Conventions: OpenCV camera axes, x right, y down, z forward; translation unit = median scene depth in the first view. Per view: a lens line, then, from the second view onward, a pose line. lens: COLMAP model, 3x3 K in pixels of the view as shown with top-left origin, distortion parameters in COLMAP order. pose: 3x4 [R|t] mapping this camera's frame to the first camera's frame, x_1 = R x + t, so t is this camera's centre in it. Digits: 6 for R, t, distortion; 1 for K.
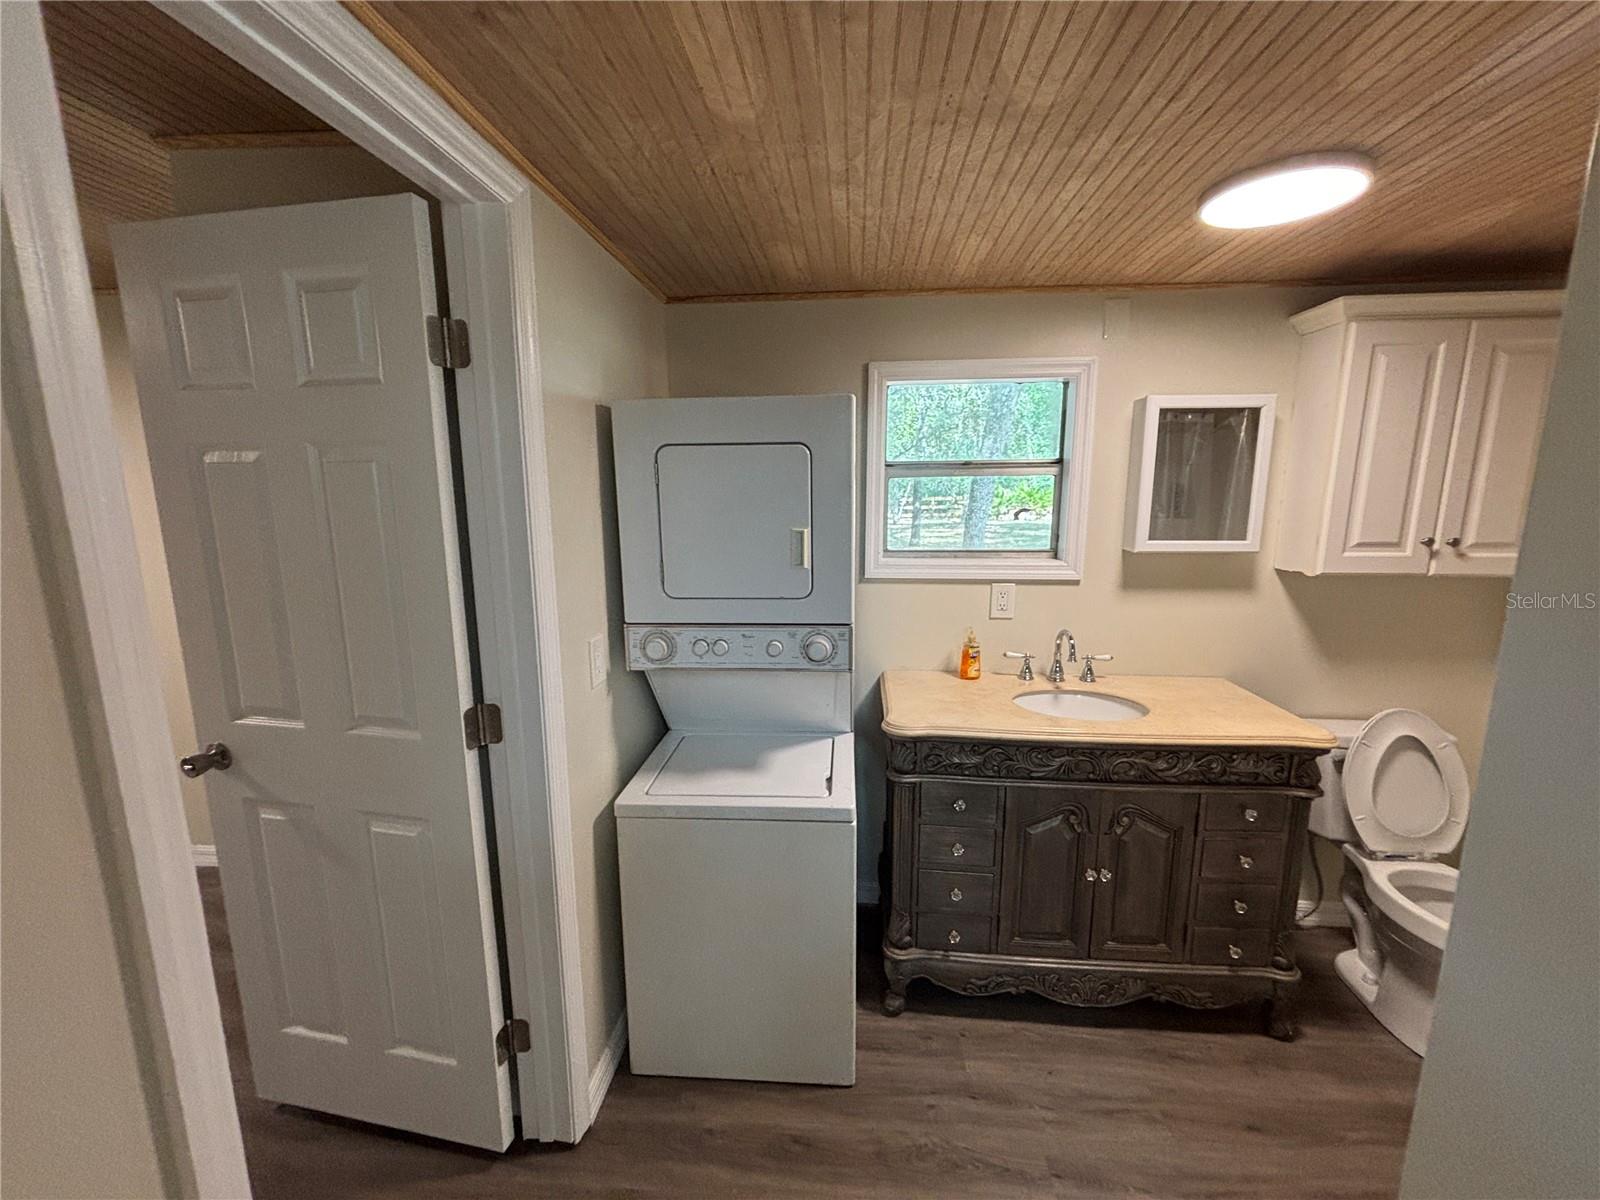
lens RADIAL K [[647.8, 0, 803.3], [0, 647.8, 597.6], [0, 0, 1]] dist [-0.002189, 0.000188]
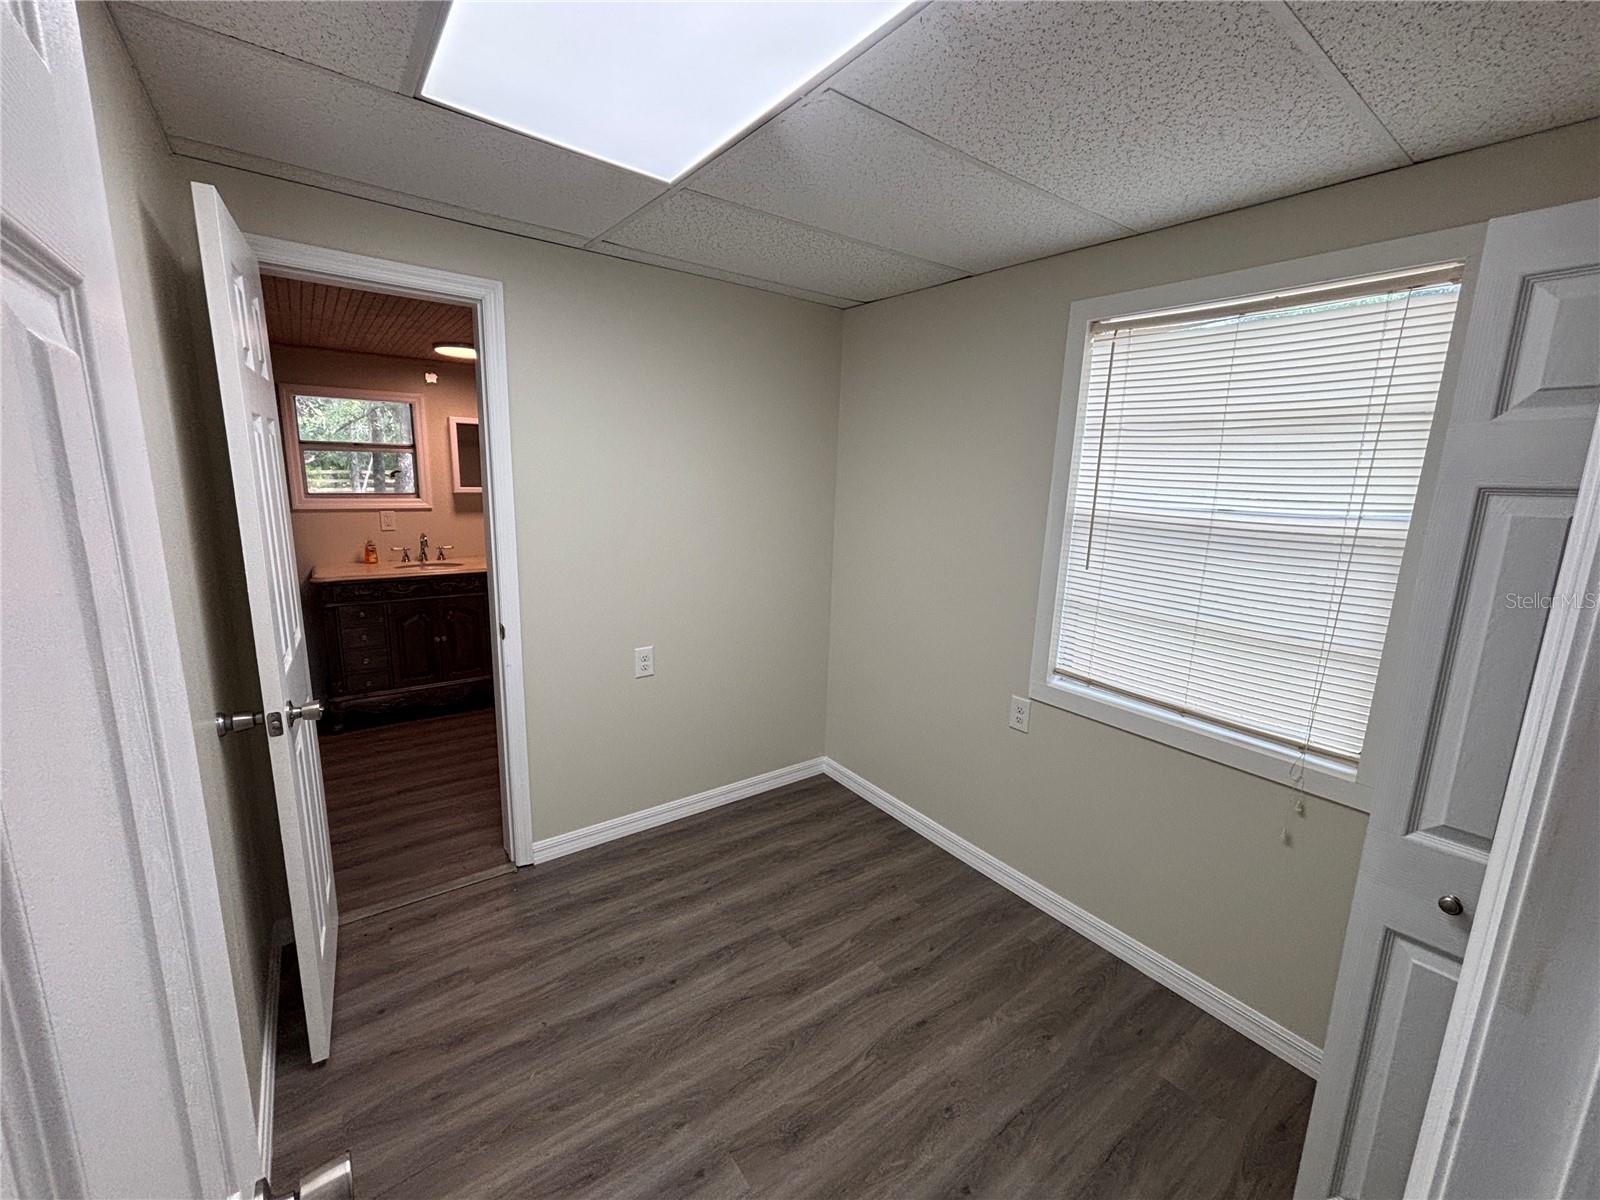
lens RADIAL K [[647.8, 0, 803.3], [0, 647.8, 597.6], [0, 0, 1]] dist [-0.002189, 0.000188]
pose [[0.749296, -0.099589, 0.654704, -0.038886], [0.082020, 0.994972, 0.057478, 0.250298], [-0.657136, 0.010631, 0.753697, -1.360206]]
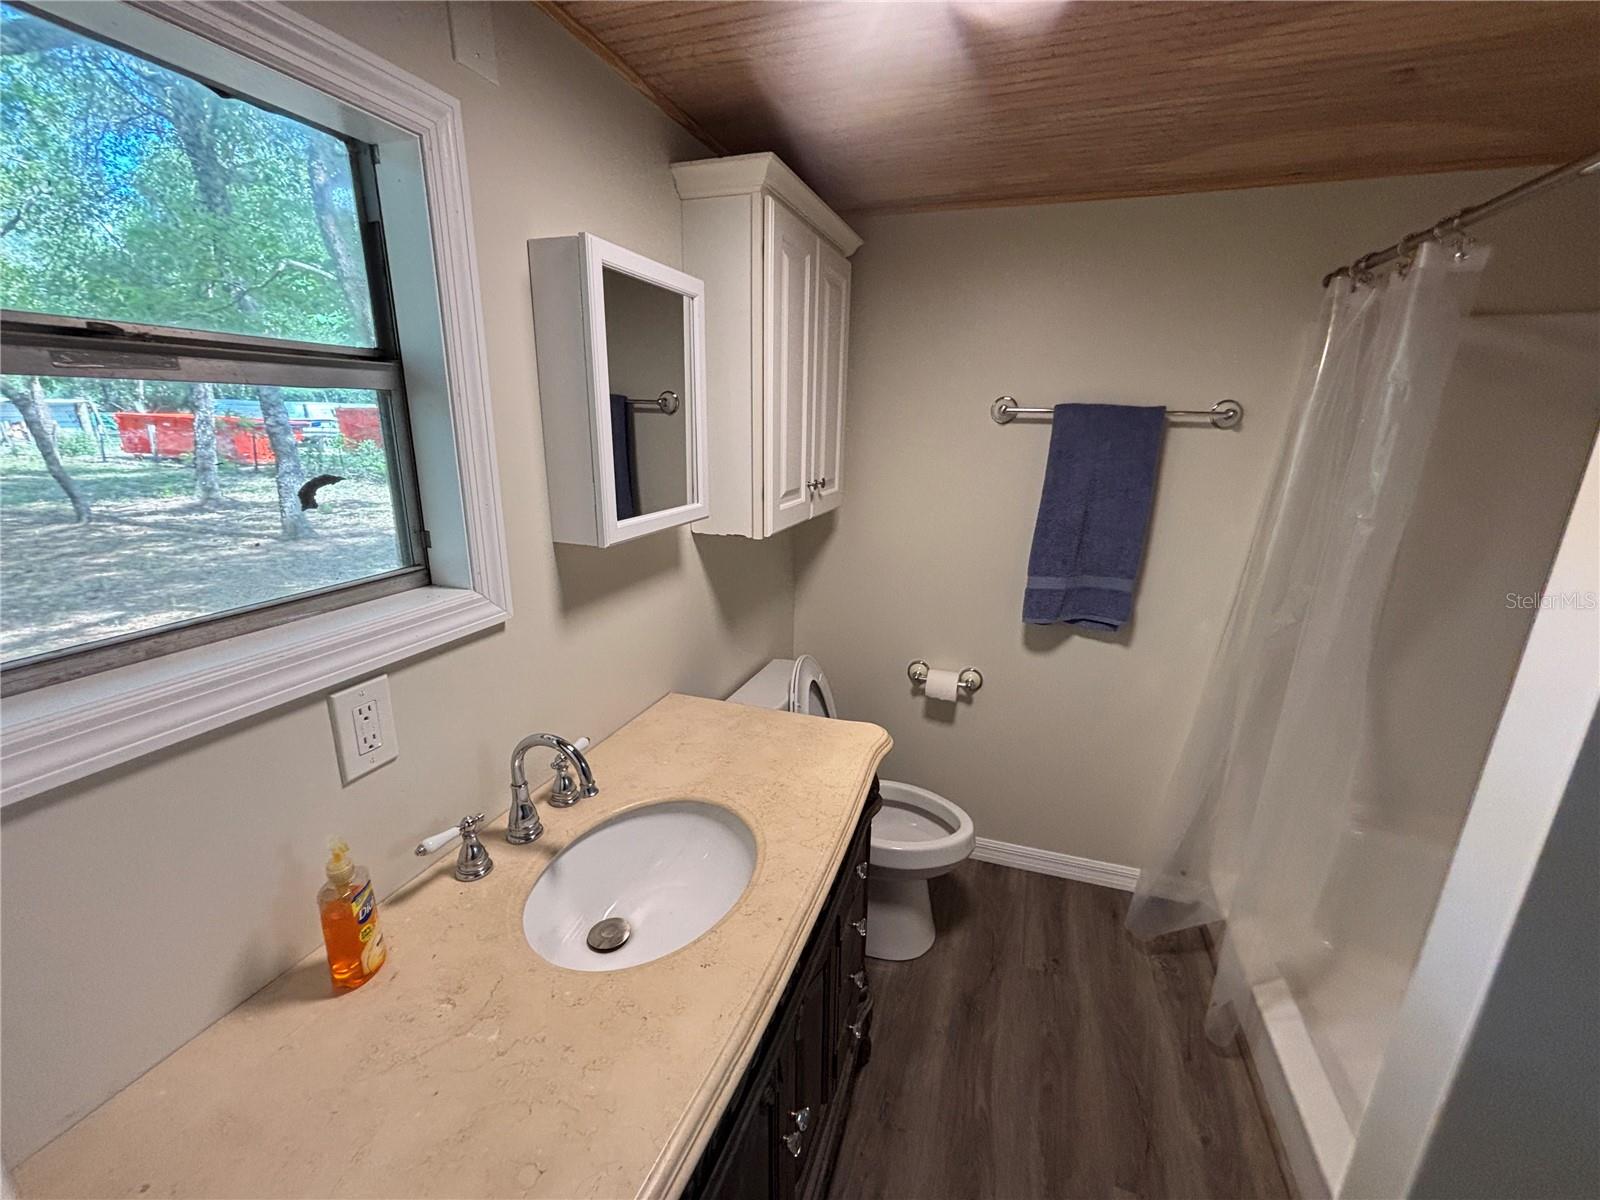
lens RADIAL K [[647.8, 0, 803.3], [0, 647.8, 597.6], [0, 0, 1]] dist [-0.002189, 0.000188]
pose [[0.251337, -0.252503, 0.934383, 0.045552], [0.147512, 0.964088, 0.220851, -0.133300], [-0.956593, 0.082325, 0.279558, 0.752214]]
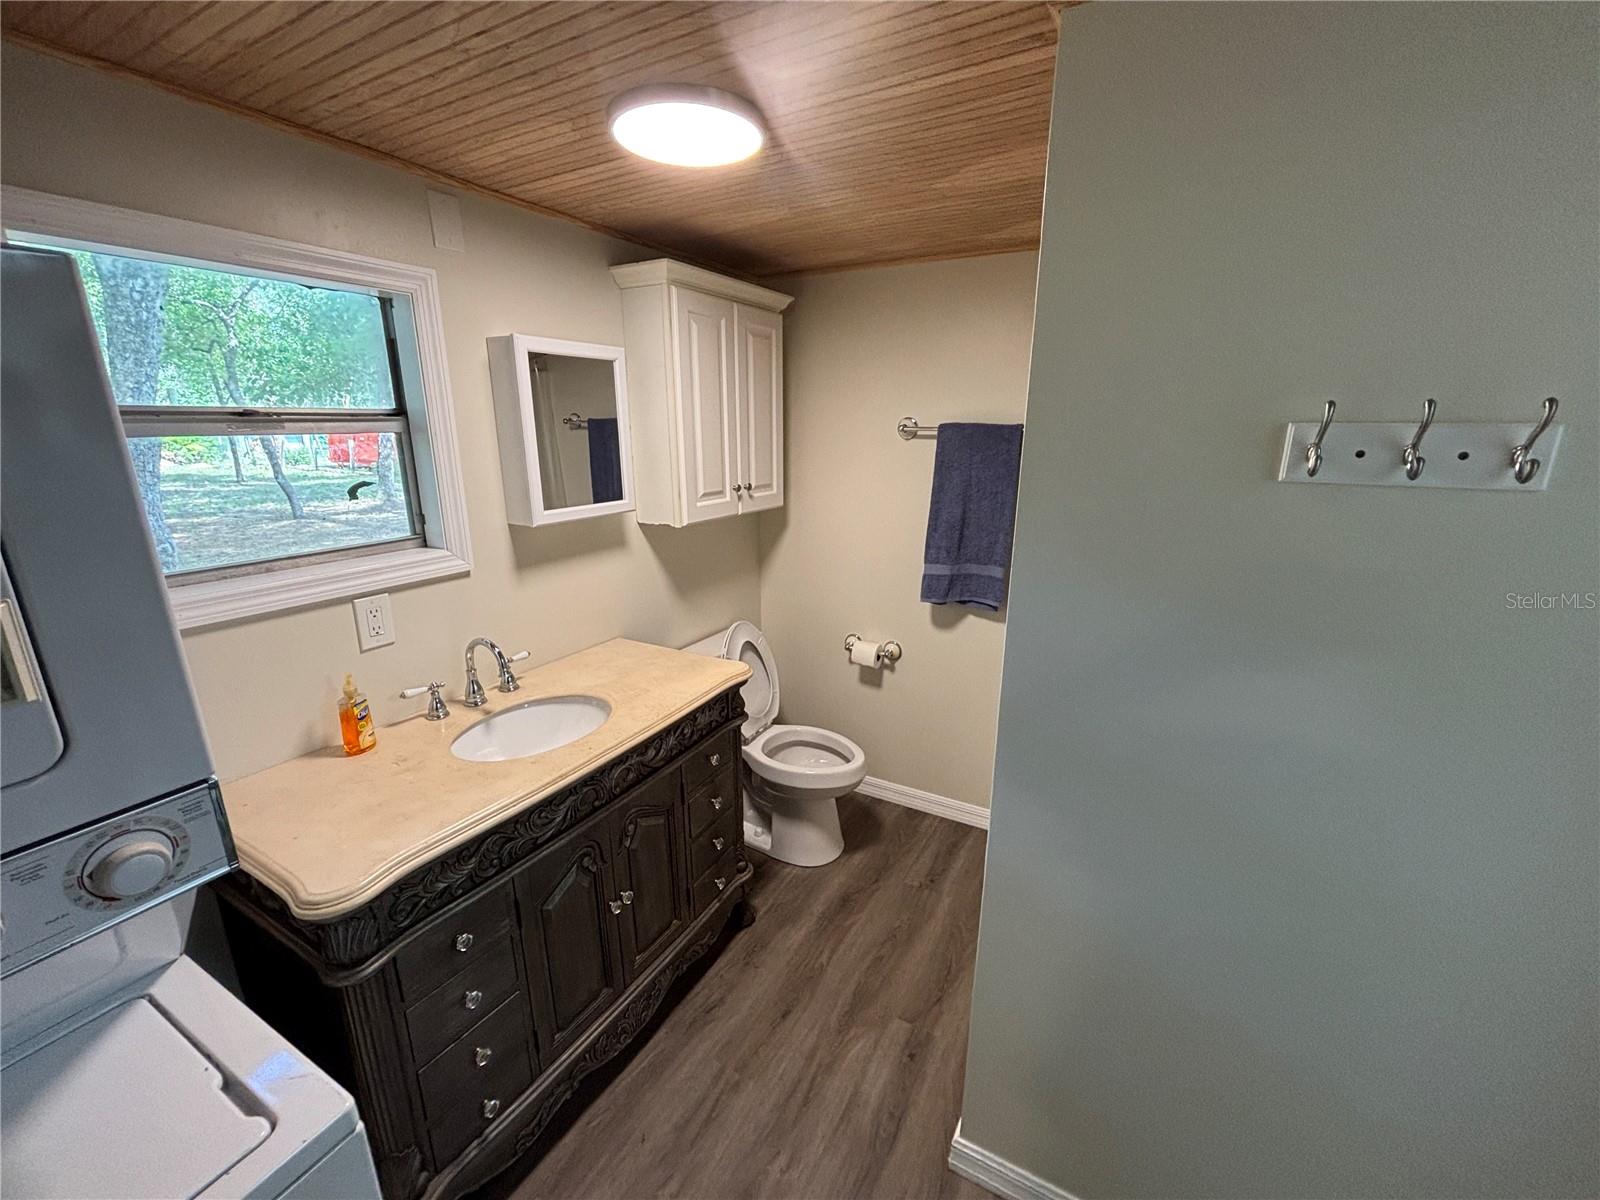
lens RADIAL K [[647.8, 0, 803.3], [0, 647.8, 597.6], [0, 0, 1]] dist [-0.002189, 0.000188]
pose [[0.421496, -0.234006, 0.876118, -0.105747], [0.152951, 0.970636, 0.185667, -0.090002], [-0.893839, 0.055746, 0.444910, 0.345508]]
